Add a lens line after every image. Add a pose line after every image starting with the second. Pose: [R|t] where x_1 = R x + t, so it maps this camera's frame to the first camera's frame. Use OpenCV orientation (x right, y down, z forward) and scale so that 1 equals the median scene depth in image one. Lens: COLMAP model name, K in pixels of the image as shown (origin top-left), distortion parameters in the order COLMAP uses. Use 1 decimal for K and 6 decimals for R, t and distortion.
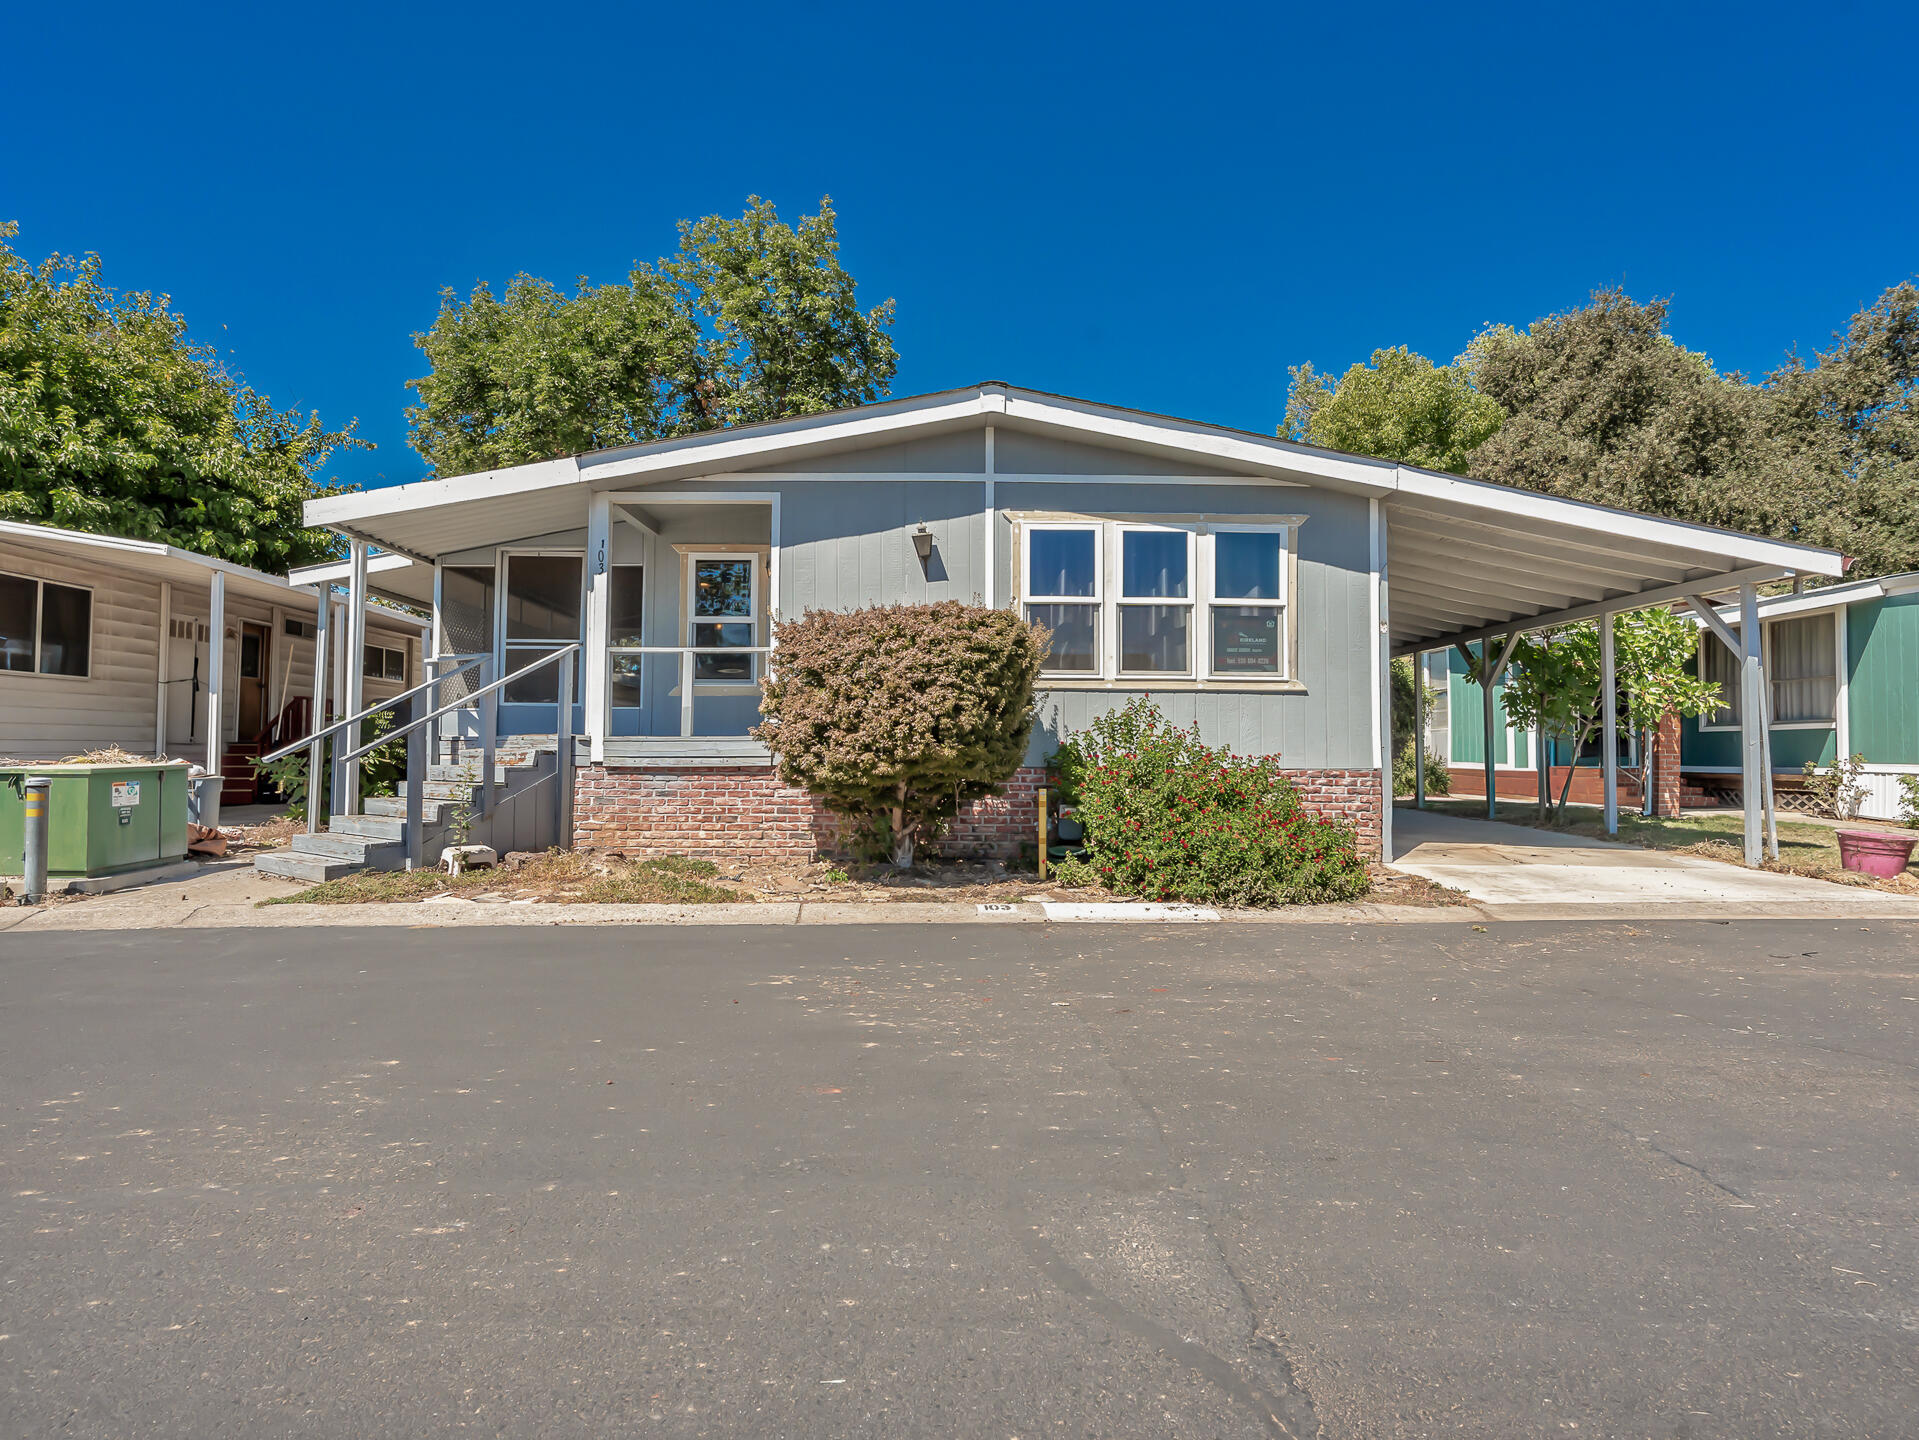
lens RADIAL K [[991.4, 0, 959.5], [0, 991.4, 720.0], [0, 0, 1]] dist [-0.007241, -0.000490]
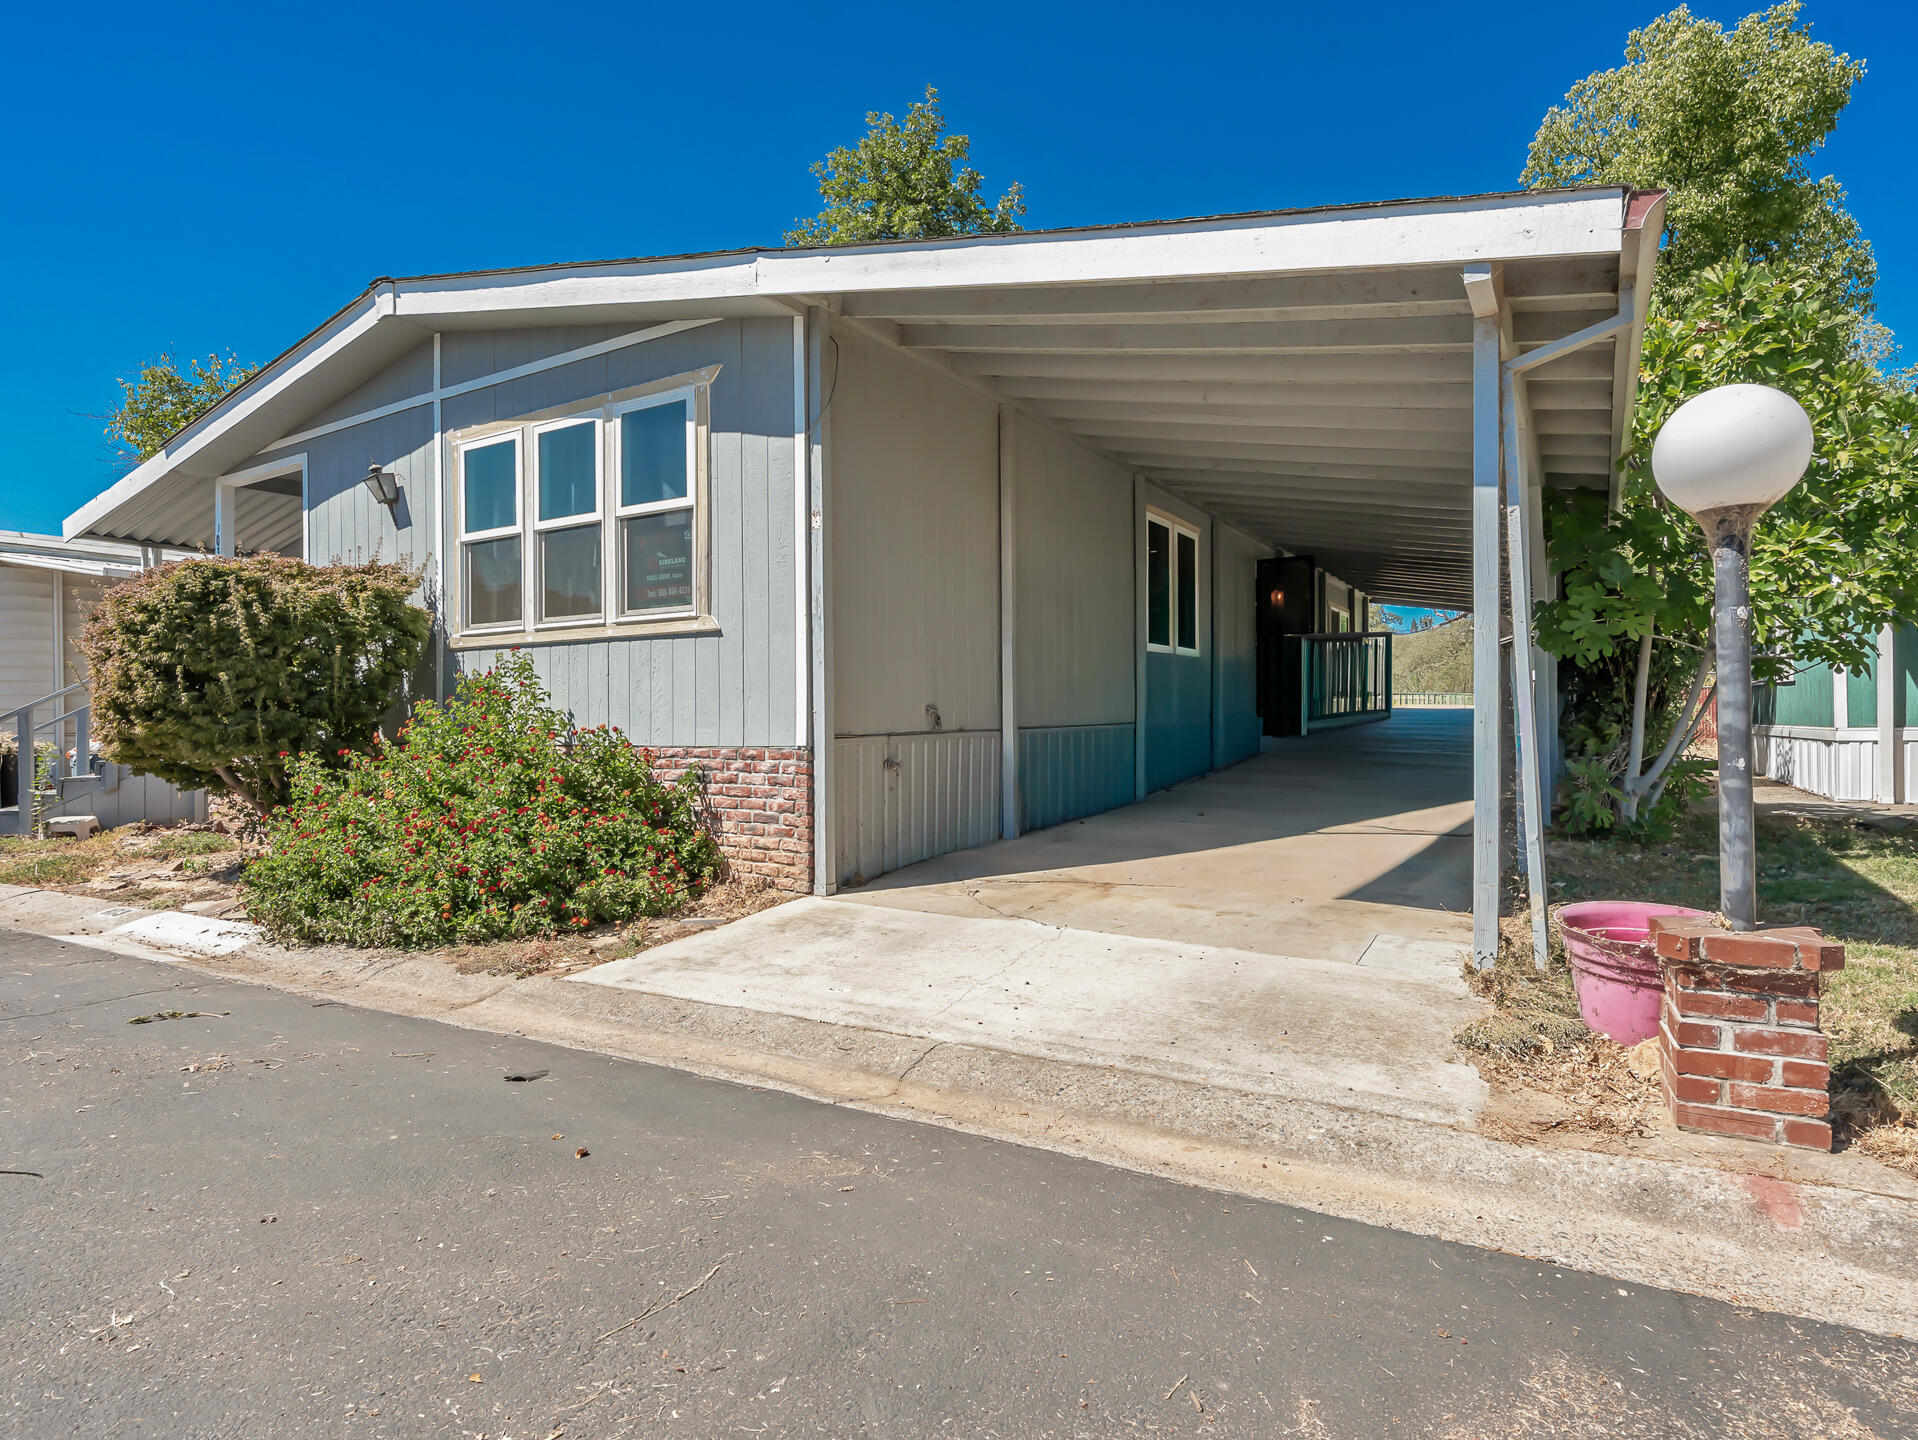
lens RADIAL K [[1056.4, 0, 959.0], [0, 1056.4, 720.0], [0, 0, 1]] dist [-0.003055, -0.001206]
pose [[0.840081, -0.015734, -0.542233, 0.872134], [0.031967, 0.999278, 0.020530, 0.021945], [0.541519, -0.034580, 0.839977, 0.488618]]
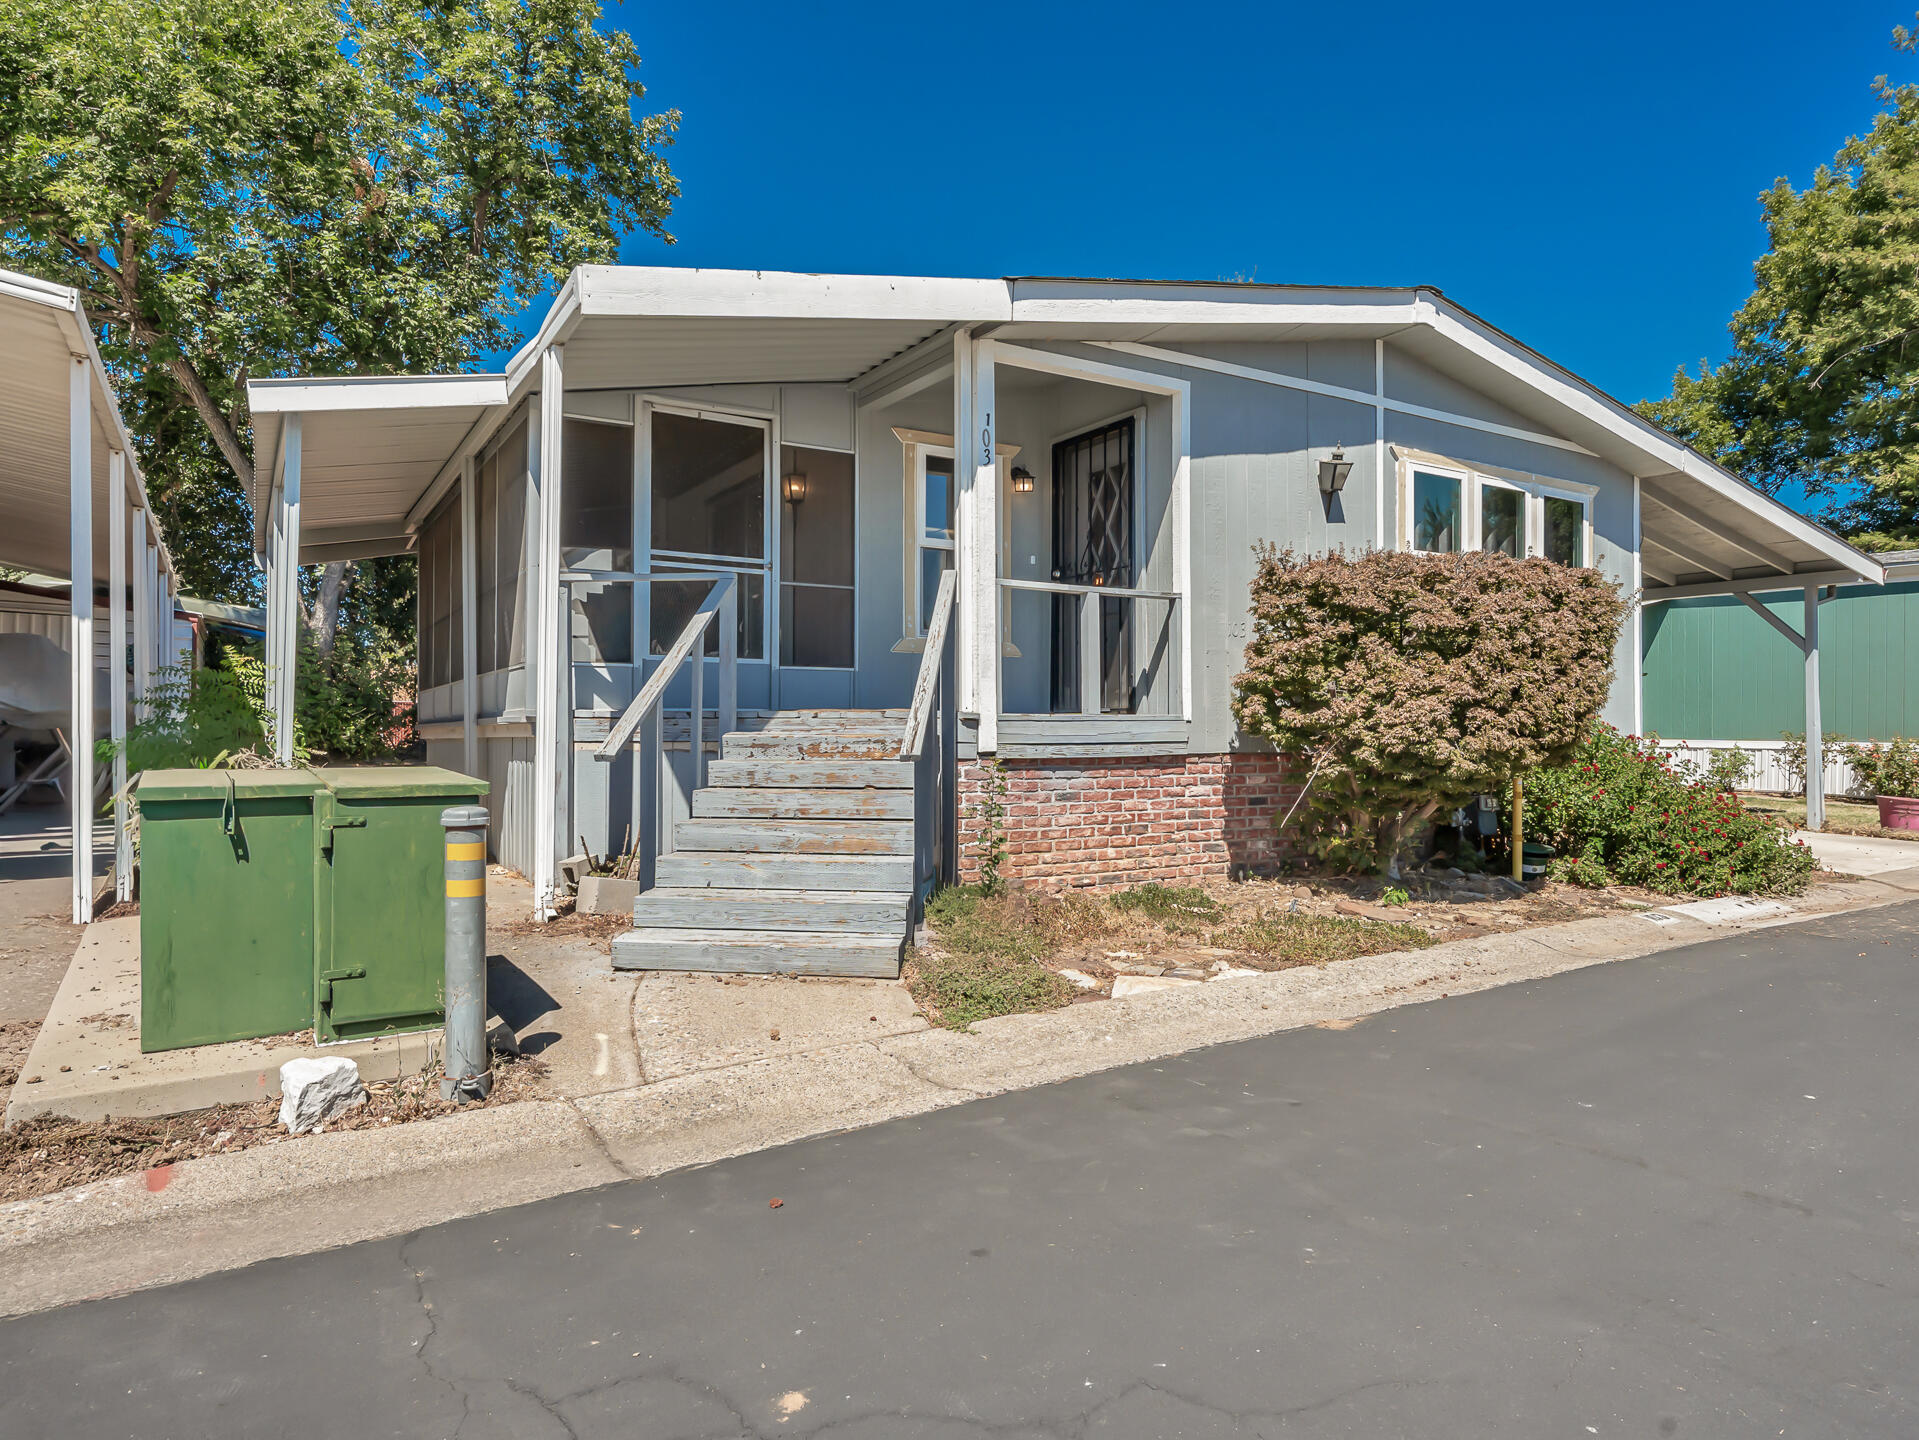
lens RADIAL K [[1154.8, 0, 958.7], [0, 1154.8, 722.0], [0, 0, 1]] dist [0.002173, 0.001605]
pose [[0.861412, 0.001248, 0.507906, -0.761480], [-0.016101, 0.999561, 0.024852, 0.003423], [-0.507652, -0.029586, 0.861054, 0.344012]]
